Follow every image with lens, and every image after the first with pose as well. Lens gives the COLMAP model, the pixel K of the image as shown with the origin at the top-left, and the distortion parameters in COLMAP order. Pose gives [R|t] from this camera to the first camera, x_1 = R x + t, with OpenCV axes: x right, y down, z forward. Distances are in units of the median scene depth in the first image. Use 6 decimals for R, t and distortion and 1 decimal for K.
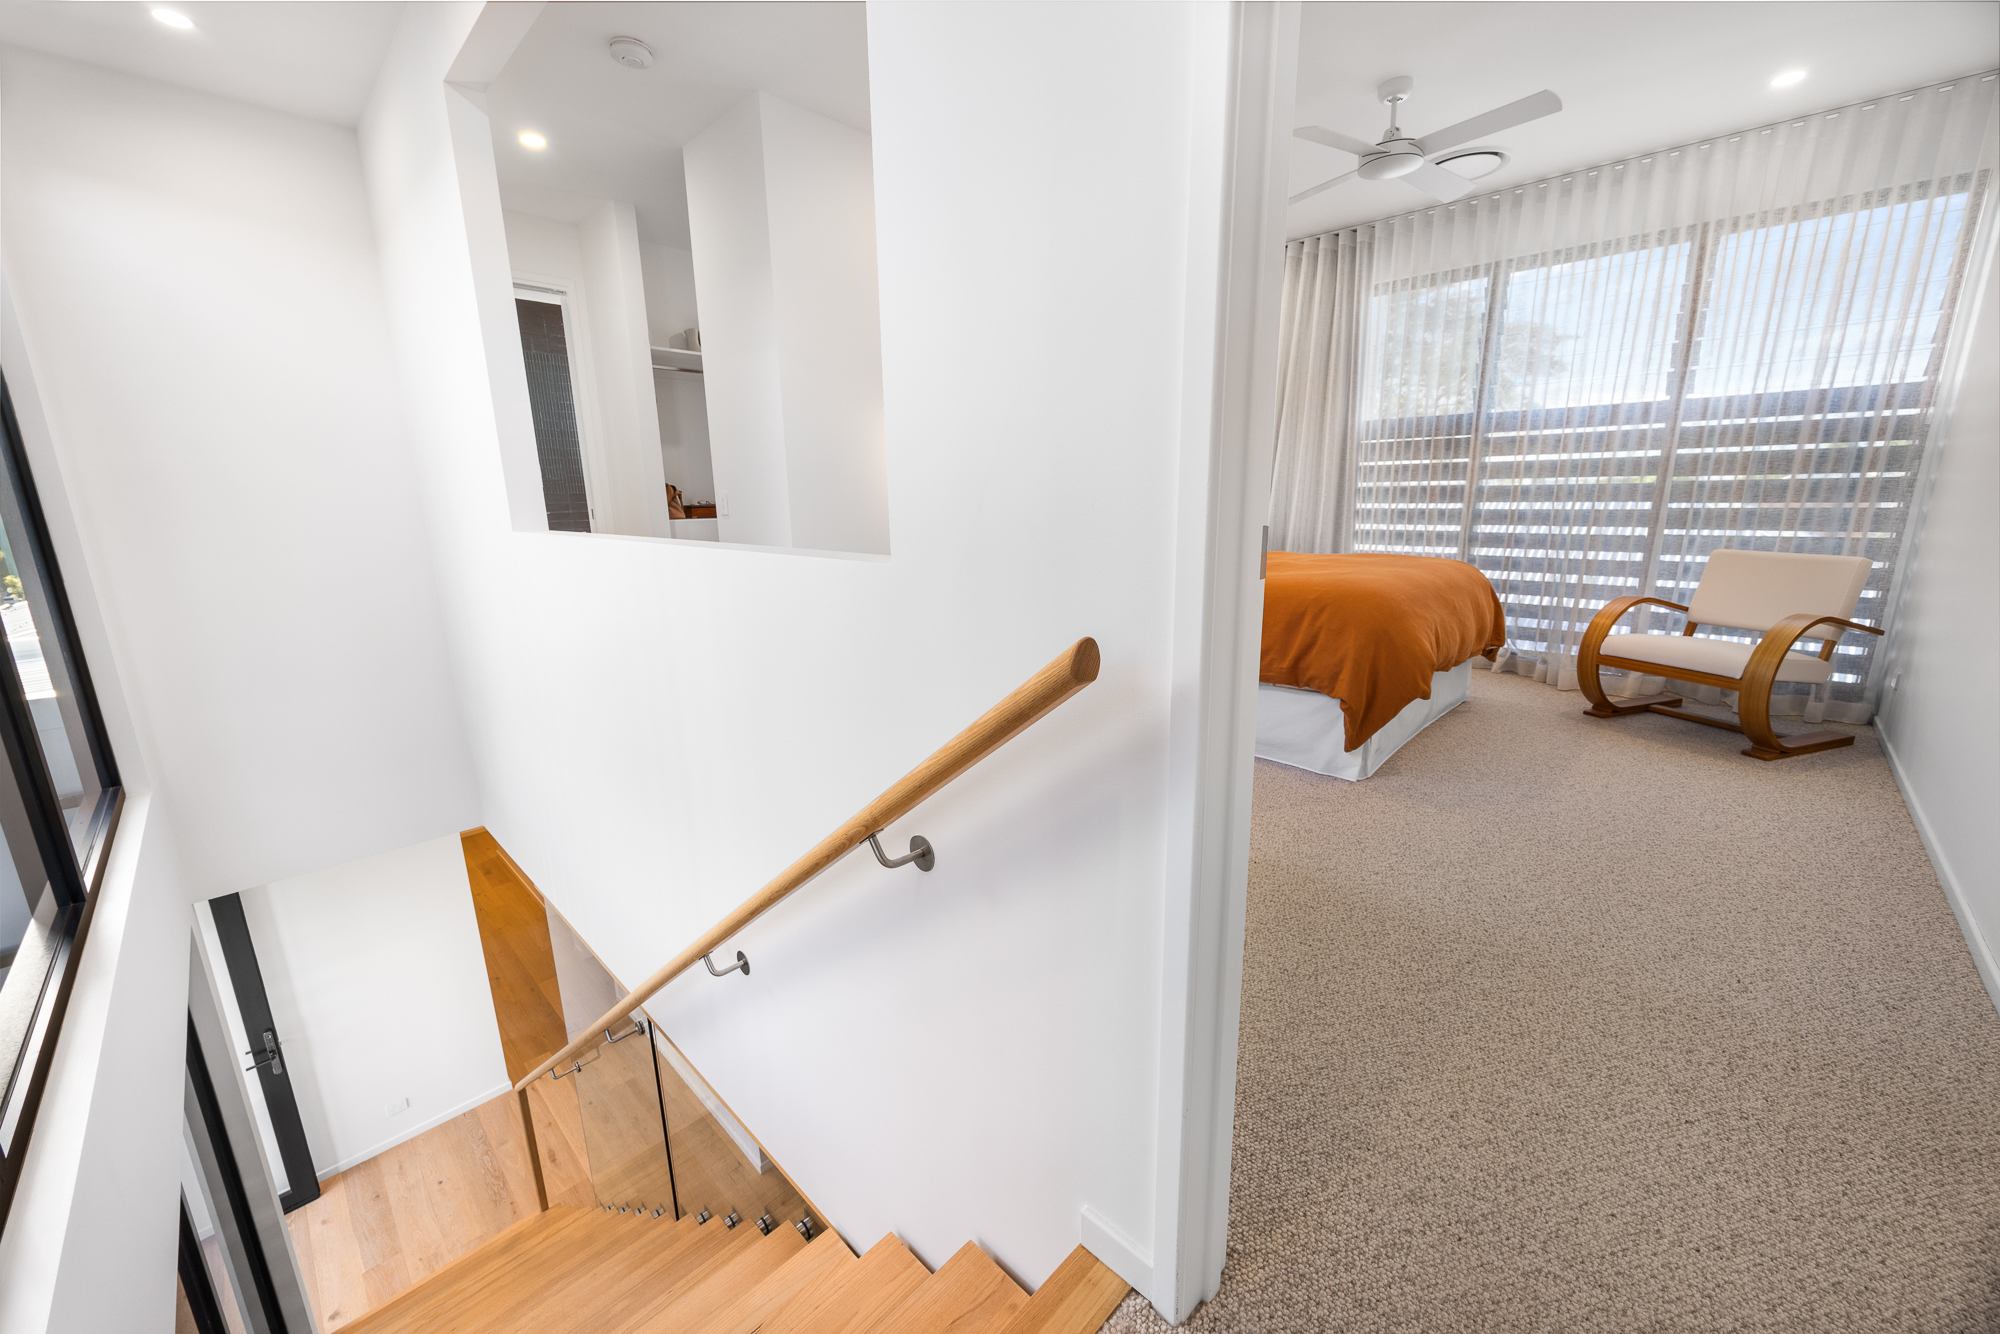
lens RADIAL K [[777.2, 0, 999.0], [0, 777.2, 679.0], [0, 0, 1]] dist [-0.002579, -0.000047]
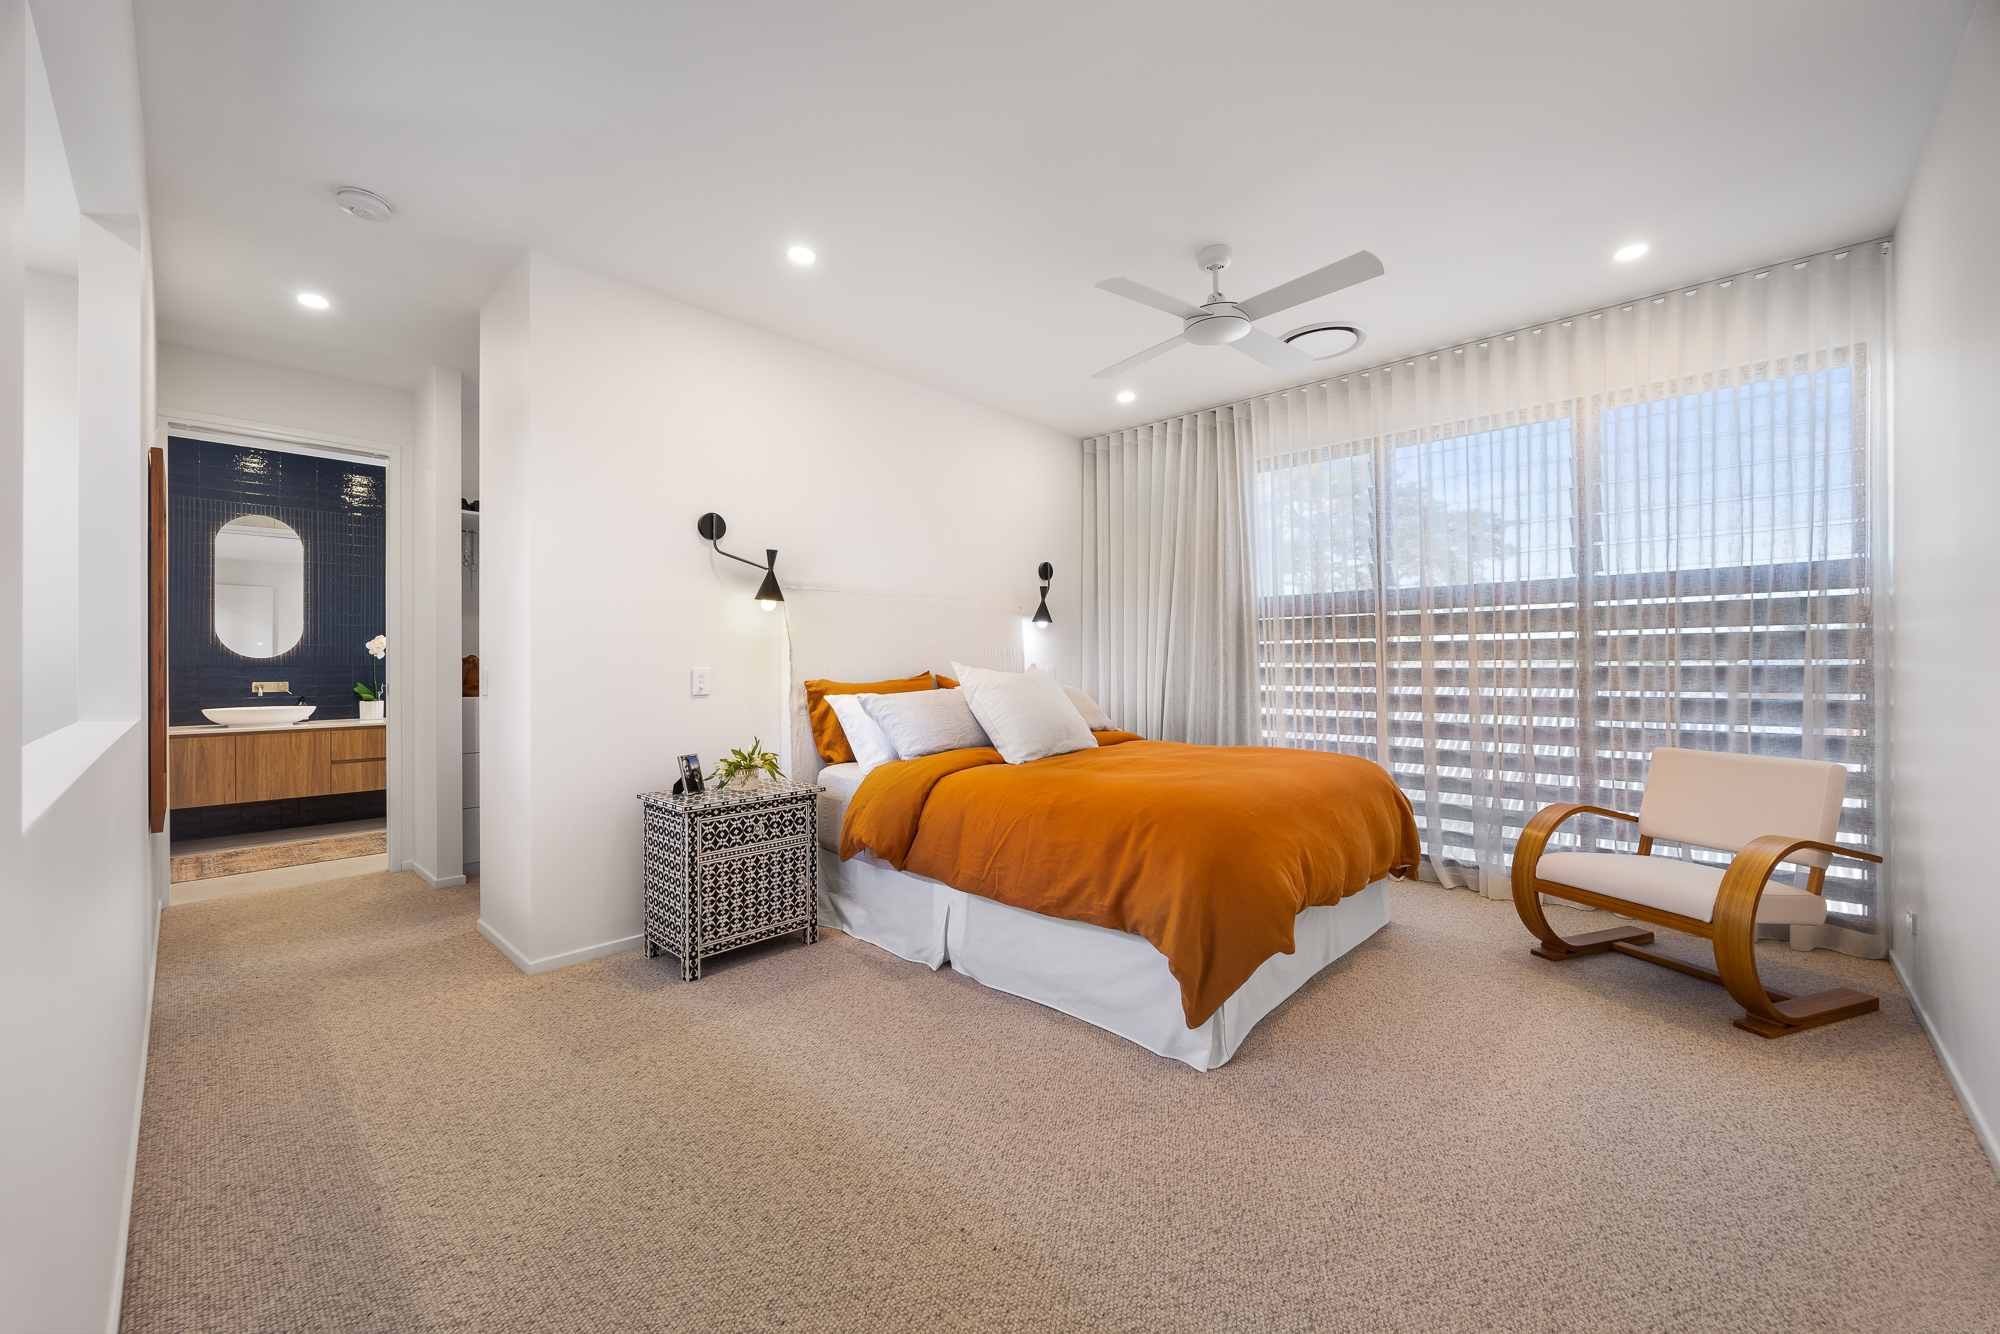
lens RADIAL K [[782.3, 0, 999.4], [0, 782.3, 659.9], [0, 0, 1]] dist [-0.002980, -0.000160]
pose [[0.999921, 0.010727, 0.006520, 0.226990], [-0.008894, 0.971934, -0.235086, -0.059296], [-0.008859, 0.235010, 0.971953, 0.180959]]
